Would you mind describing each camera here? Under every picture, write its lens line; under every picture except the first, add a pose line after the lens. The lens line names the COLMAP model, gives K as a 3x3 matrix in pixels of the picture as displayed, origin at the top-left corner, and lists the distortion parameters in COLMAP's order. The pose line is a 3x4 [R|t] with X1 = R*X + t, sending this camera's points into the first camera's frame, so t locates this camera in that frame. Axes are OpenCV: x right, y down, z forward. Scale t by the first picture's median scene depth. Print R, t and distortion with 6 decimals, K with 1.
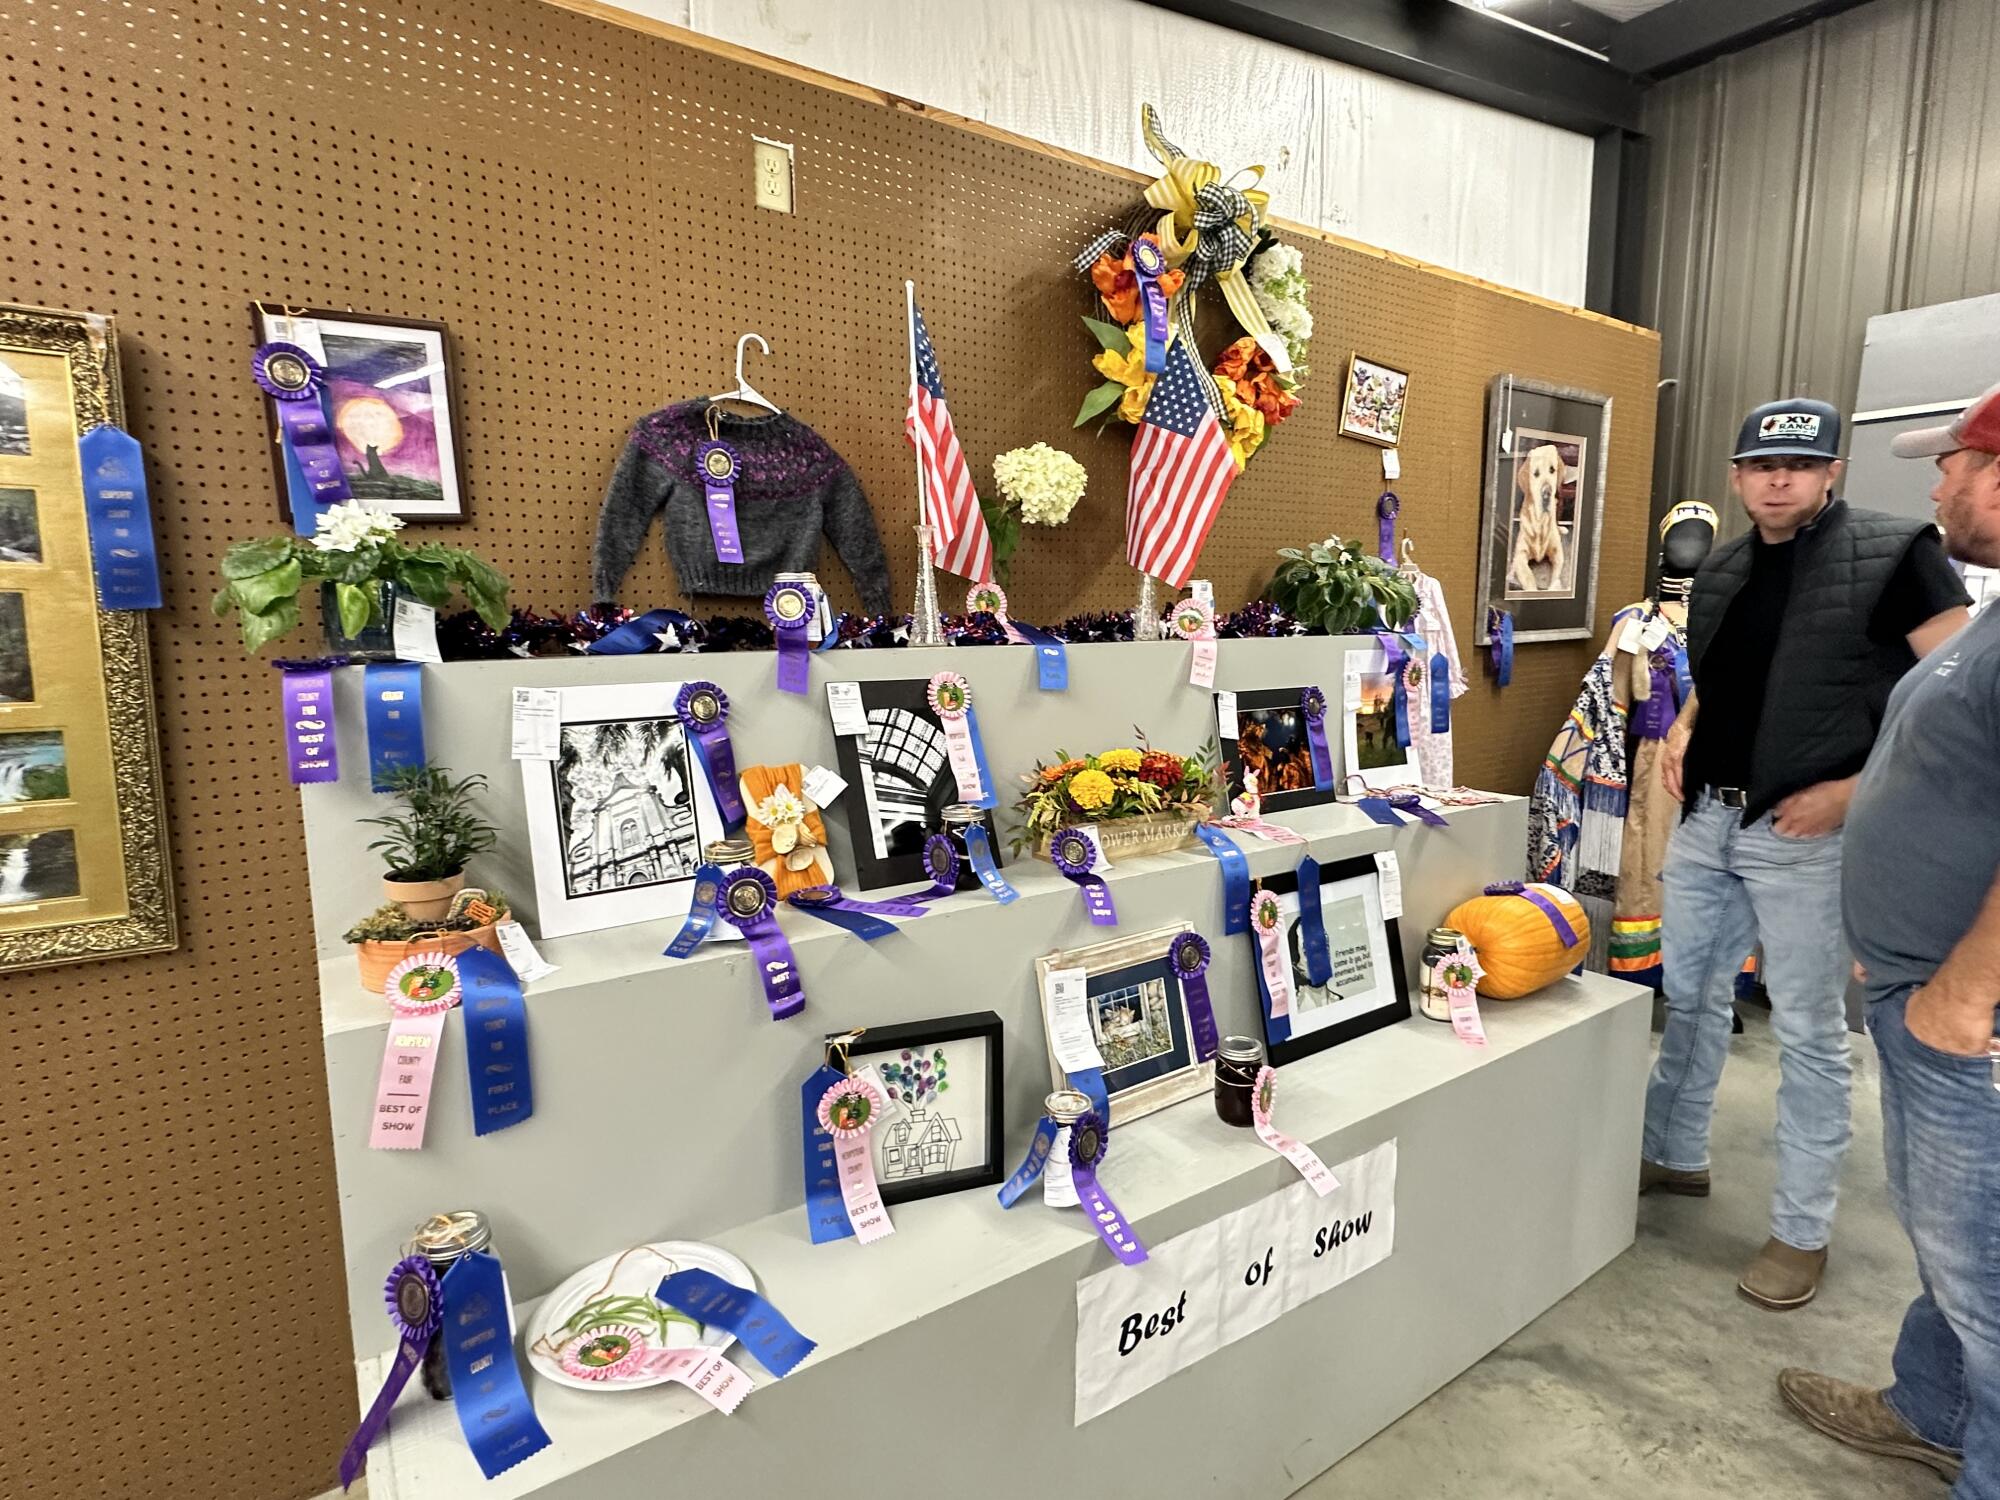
lens RADIAL K [[1030.4, 0, 1000.0], [0, 1030.4, 750.0], [0, 0, 1]] dist [-0.000368, -0.000767]
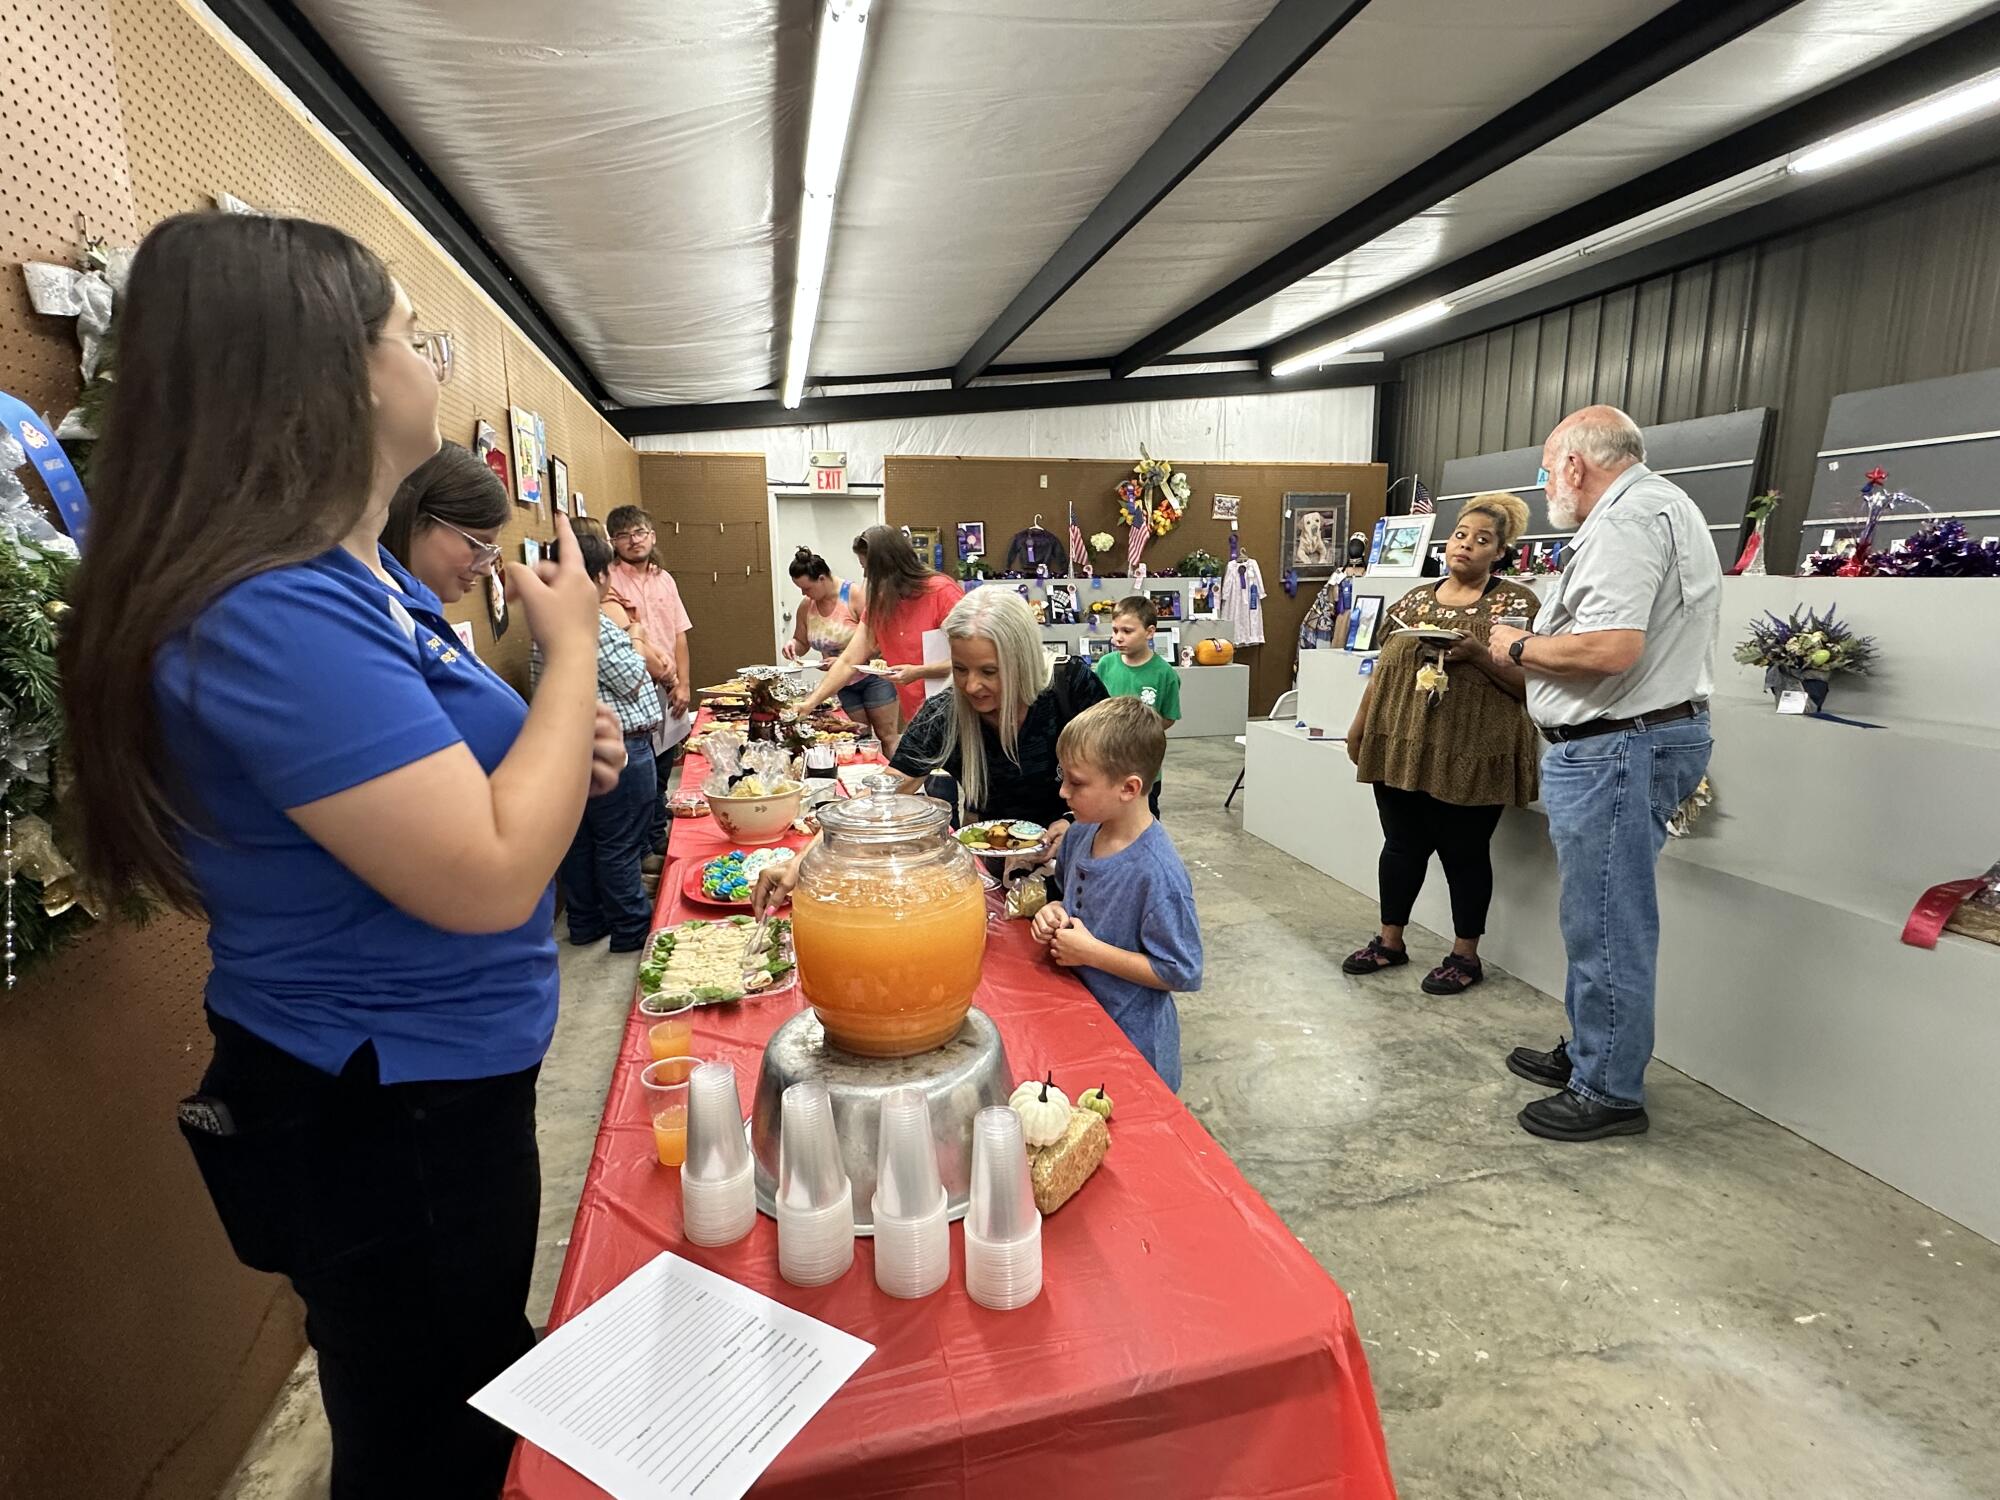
lens RADIAL K [[995.8, 0, 1000.0], [0, 995.8, 750.0], [0, 0, 1]] dist [-0.002832, -0.000133]
pose [[0.934641, 0.062083, -0.350133, 1.115469], [-0.044851, 0.997359, 0.057120, 0.382116], [0.352754, -0.037683, 0.934957, -2.991959]]
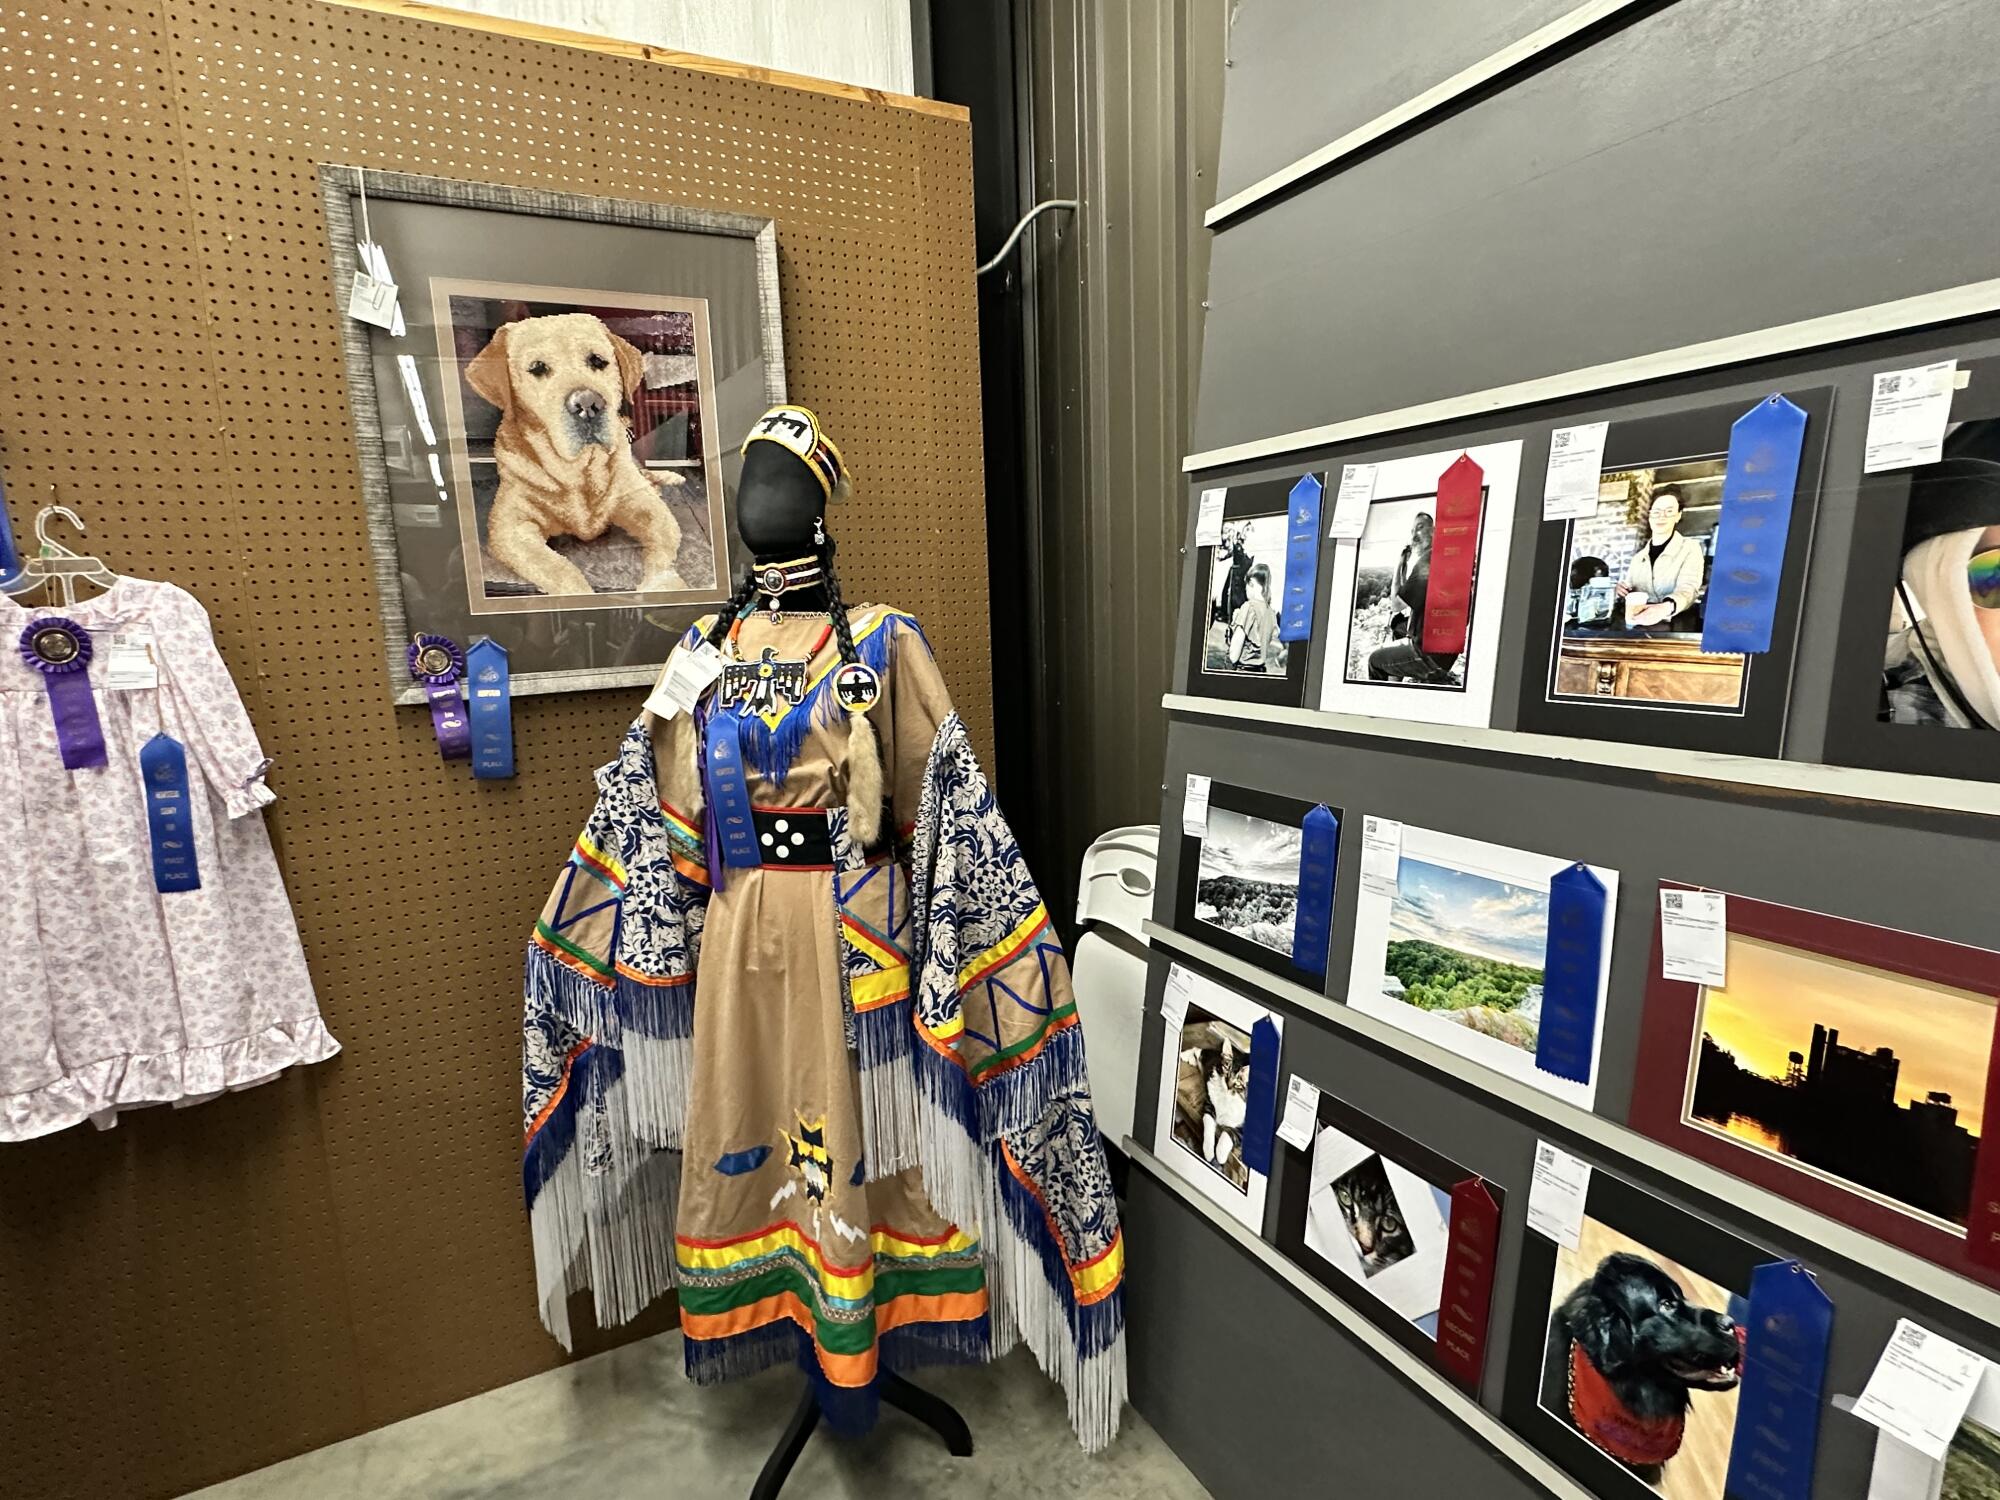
lens RADIAL K [[1030.4, 0, 1000.0], [0, 1030.4, 750.0], [0, 0, 1]] dist [-0.000368, -0.000767]
pose [[0.989332, -0.009513, -0.145367, 1.257526], [0.012035, 0.999792, 0.016478, -0.125747], [0.145180, -0.018052, 0.989241, 0.788112]]
